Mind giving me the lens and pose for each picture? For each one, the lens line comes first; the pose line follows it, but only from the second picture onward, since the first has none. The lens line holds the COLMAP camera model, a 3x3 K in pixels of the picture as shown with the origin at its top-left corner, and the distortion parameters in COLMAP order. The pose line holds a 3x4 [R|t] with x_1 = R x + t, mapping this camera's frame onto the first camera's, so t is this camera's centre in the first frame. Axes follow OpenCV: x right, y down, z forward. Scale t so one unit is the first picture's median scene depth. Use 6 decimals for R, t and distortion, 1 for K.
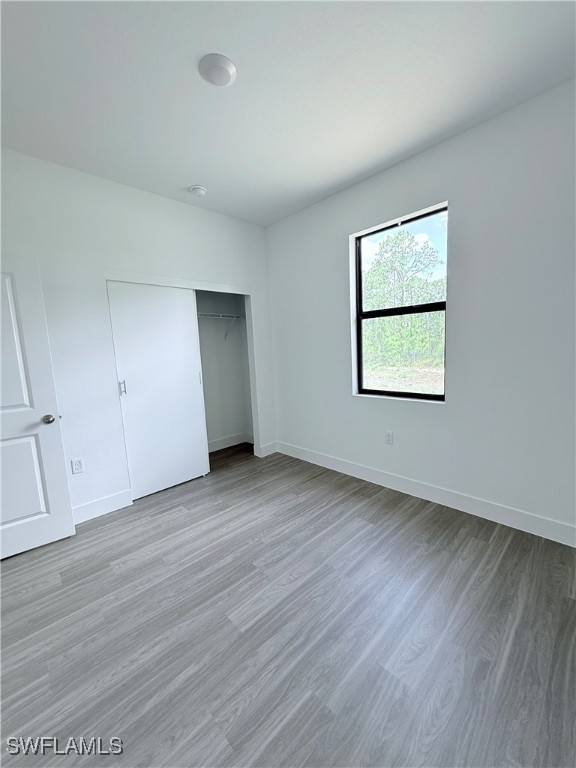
lens RADIAL K [[309.9, 0, 288.0], [0, 309.9, 384.0], [0, 0, 1]] dist [0.008282, 0.000031]
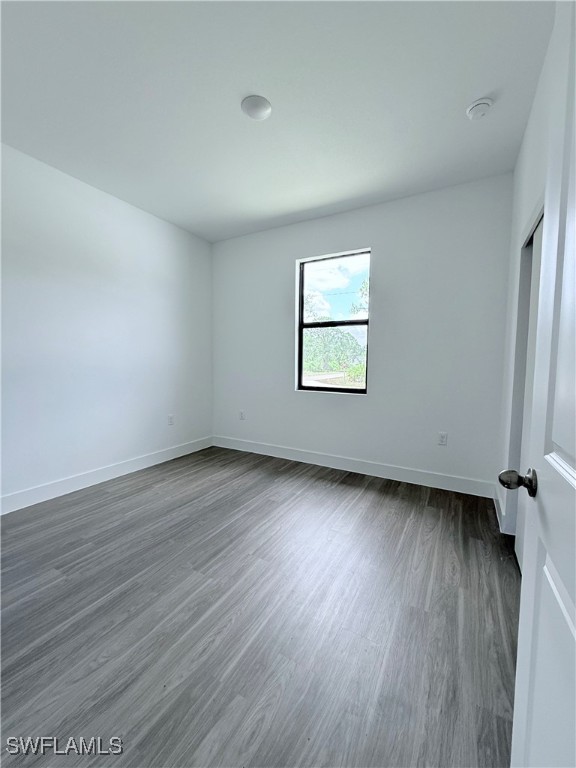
lens RADIAL K [[309.9, 0, 288.0], [0, 309.9, 384.0], [0, 0, 1]] dist [0.008282, 0.000031]
pose [[0.954719, 0.048442, 0.293539, -0.168189], [-0.028865, 0.997082, -0.070666, 0.098474], [-0.296106, 0.058993, 0.953332, -0.131553]]
